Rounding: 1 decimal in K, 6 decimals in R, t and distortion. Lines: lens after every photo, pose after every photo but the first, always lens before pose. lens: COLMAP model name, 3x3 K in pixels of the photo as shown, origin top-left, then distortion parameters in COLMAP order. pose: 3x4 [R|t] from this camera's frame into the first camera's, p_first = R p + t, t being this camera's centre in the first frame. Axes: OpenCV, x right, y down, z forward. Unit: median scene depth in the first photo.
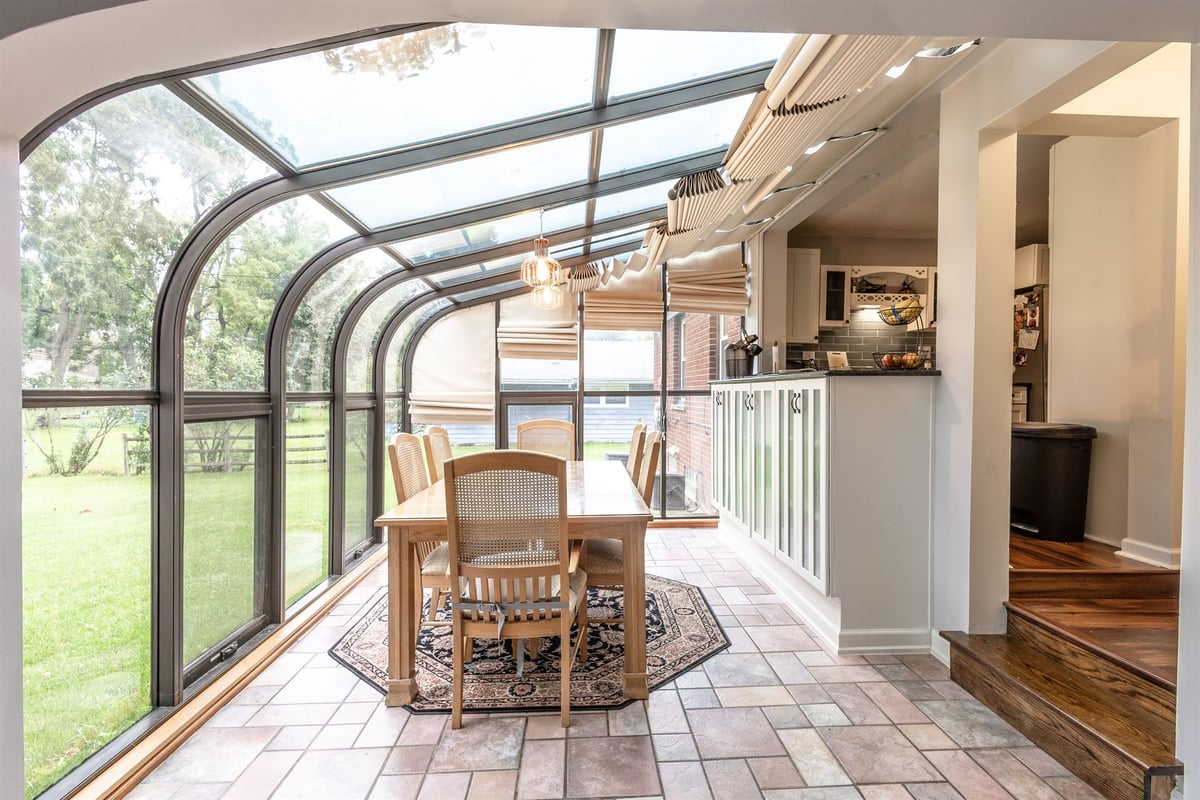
lens RADIAL K [[532.3, 0, 596.7], [0, 532.3, 401.8], [0, 0, 1]] dist [0.006887, -0.000886]
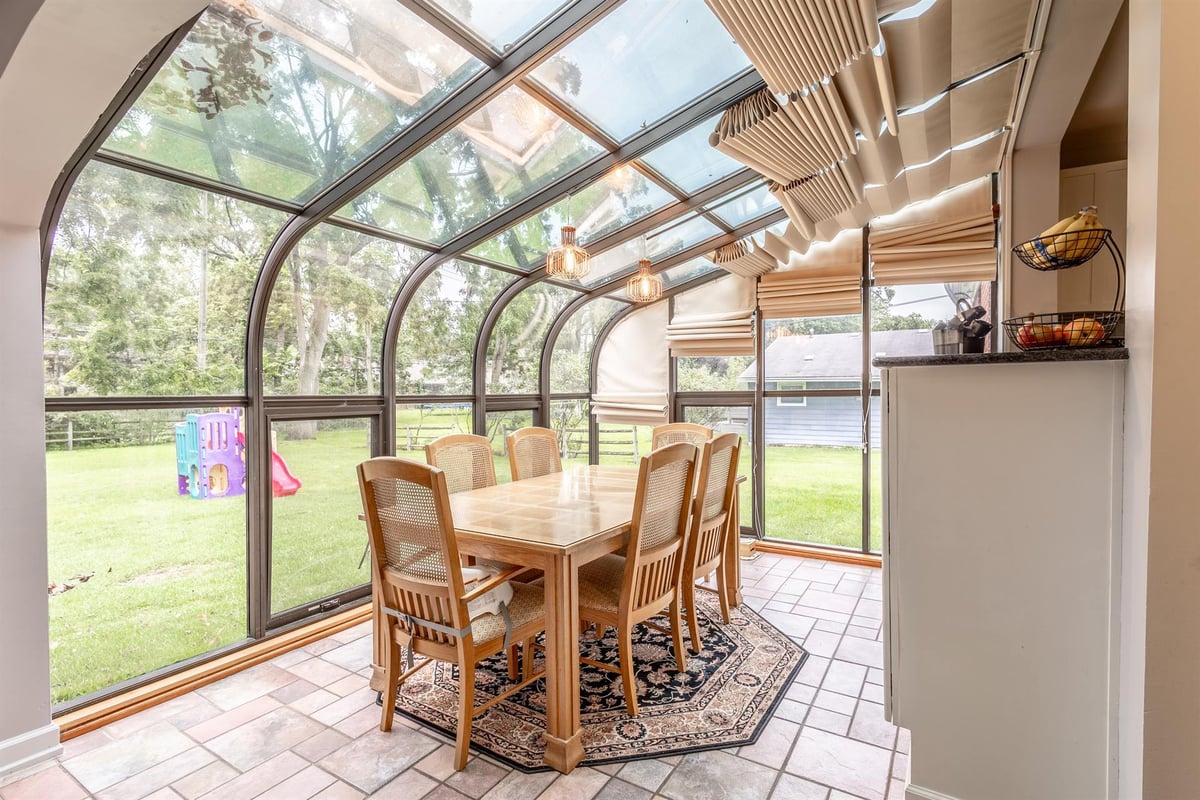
lens RADIAL K [[532.3, 0, 613.1], [0, 532.3, 401.7], [0, 0, 1]] dist [0.006887, -0.000886]
pose [[0.837977, 0.002582, -0.545700, 0.415199], [-0.001449, 0.999996, 0.002506, -0.007406], [0.545704, -0.001309, 0.837977, 0.250519]]
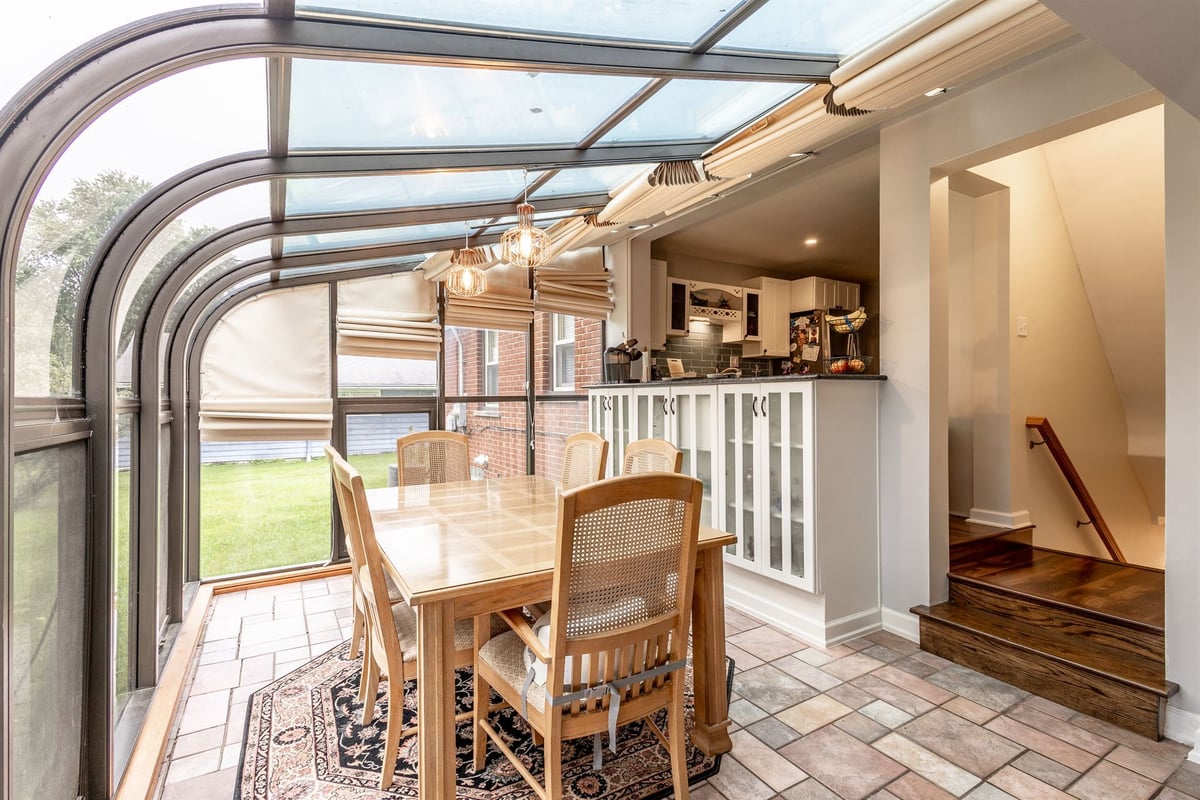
lens RADIAL K [[532.3, 0, 585.4], [0, 532.3, 401.2], [0, 0, 1]] dist [0.006887, -0.000886]
pose [[0.895795, -0.008155, 0.444393, -0.344779], [0.014069, 0.999851, -0.010012, -0.001585], [-0.444245, 0.015221, 0.895776, 0.222879]]
